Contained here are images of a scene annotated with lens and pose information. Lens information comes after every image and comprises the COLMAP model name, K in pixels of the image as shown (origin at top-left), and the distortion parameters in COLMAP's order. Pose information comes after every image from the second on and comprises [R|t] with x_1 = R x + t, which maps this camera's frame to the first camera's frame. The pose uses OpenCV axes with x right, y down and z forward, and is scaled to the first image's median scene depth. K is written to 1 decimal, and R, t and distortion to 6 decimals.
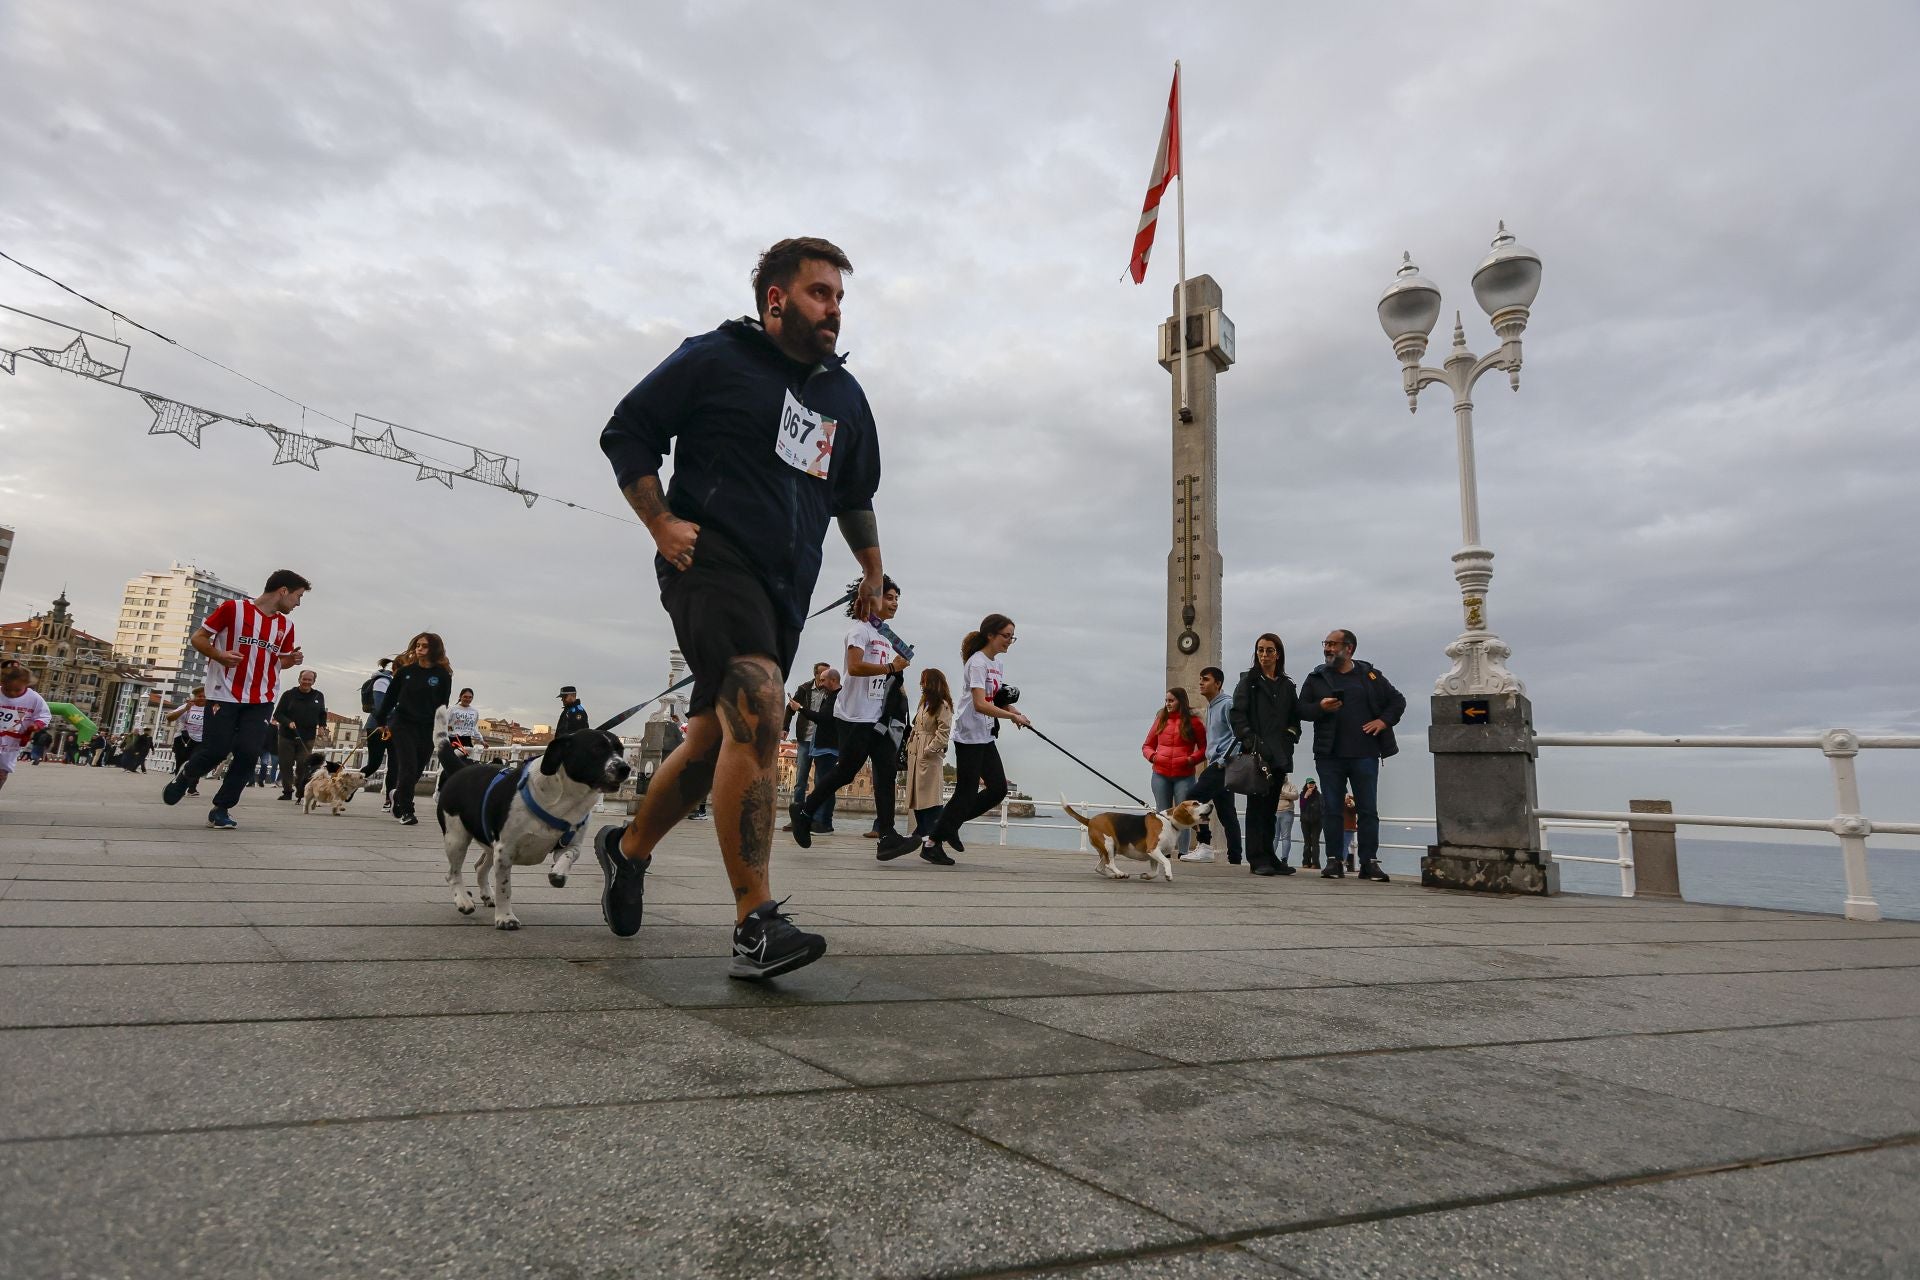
lens RADIAL K [[890.5, 0, 960.0], [0, 890.5, 640.0], [0, 0, 1]] dist [-0.021982, 0.007140]
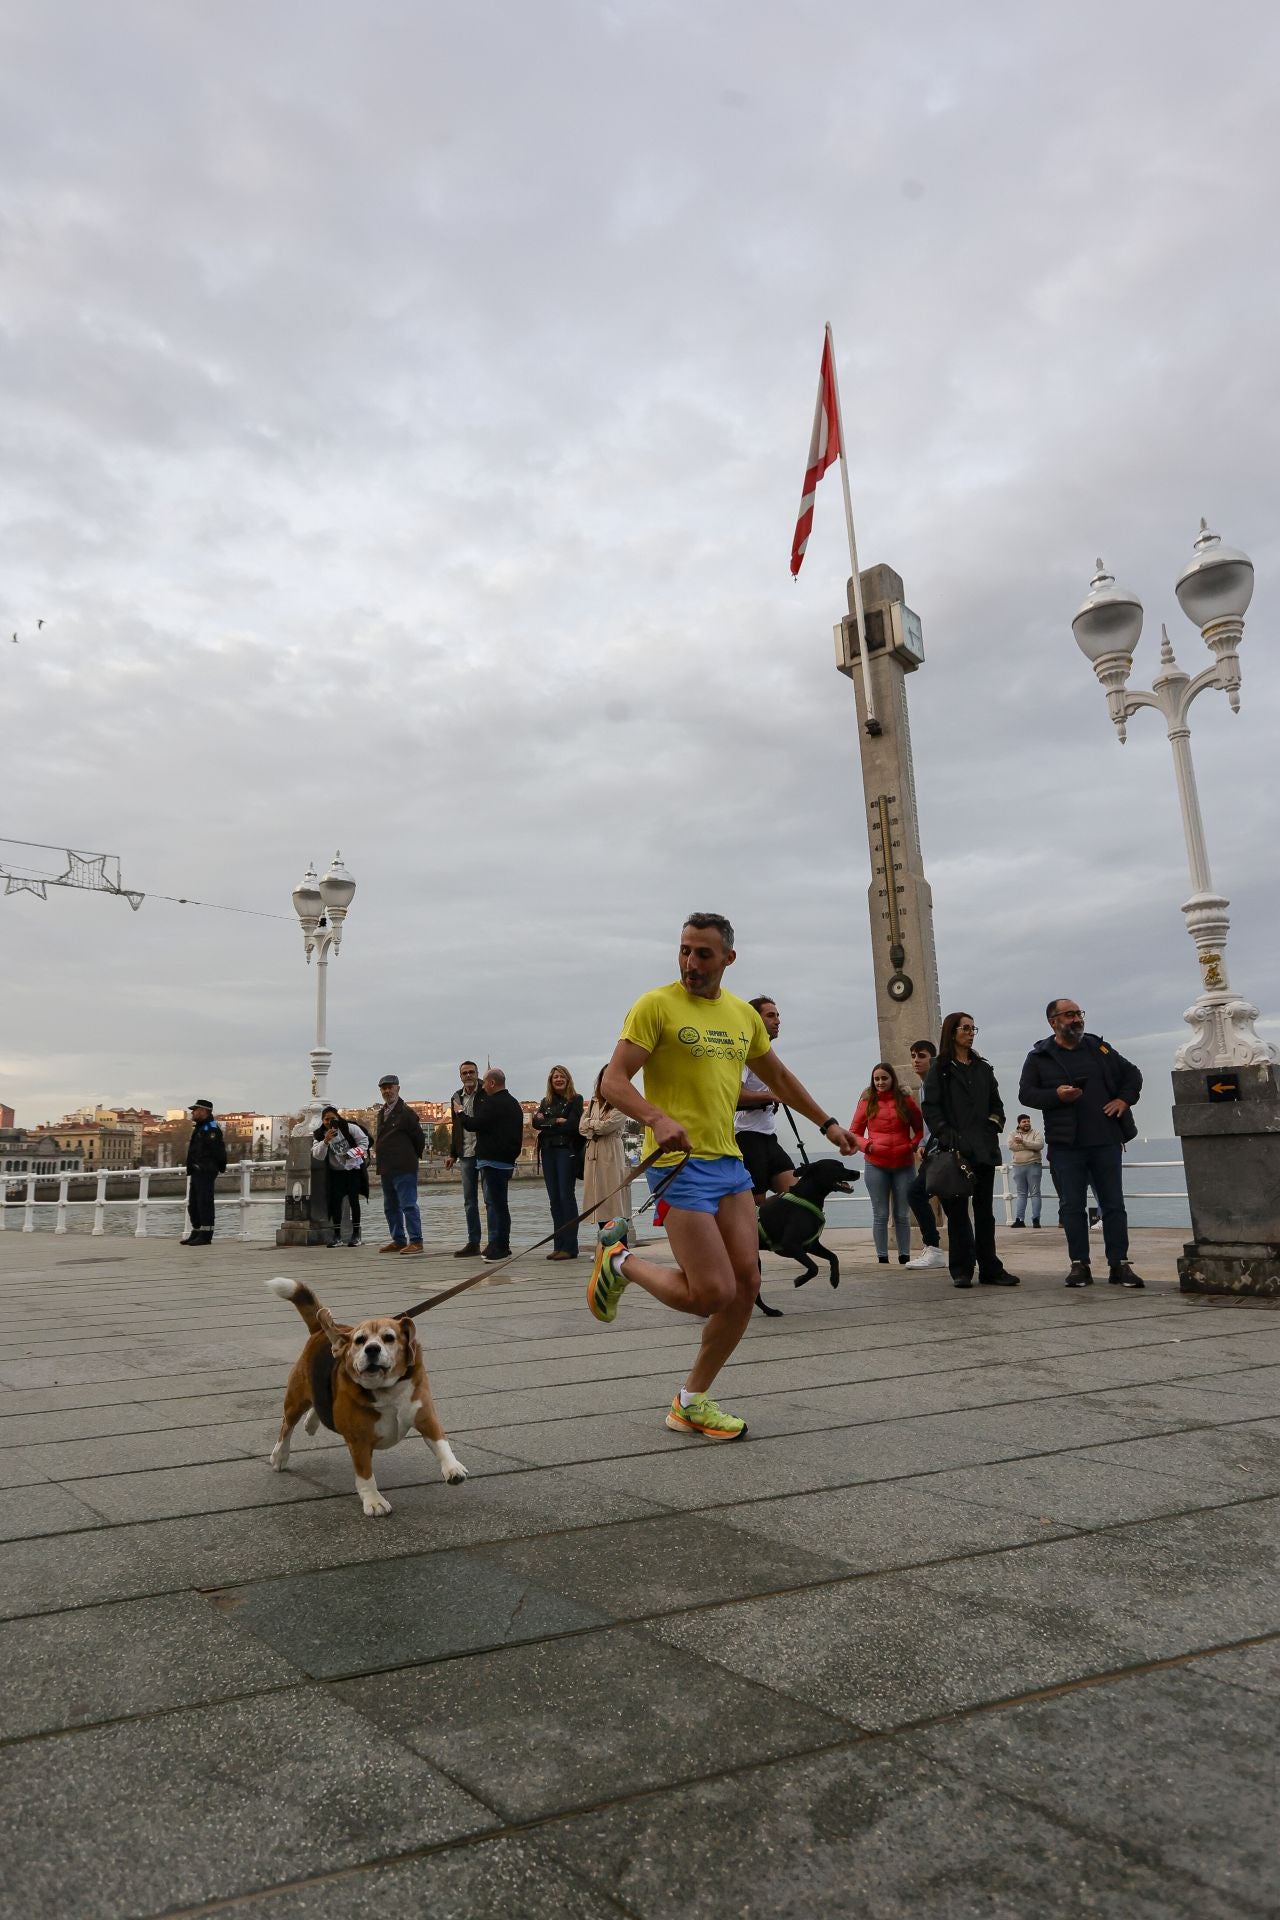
lens RADIAL K [[1030.4, 0, 639.0], [0, 1030.4, 937.2], [0, 0, 1]] dist [-0.015183, 0.006650]
pose [[0.995923, -0.089644, -0.010089, 0.045989], [0.089525, 0.995917, -0.011638, -0.158474], [0.011091, 0.010688, 0.999881, -0.032288]]
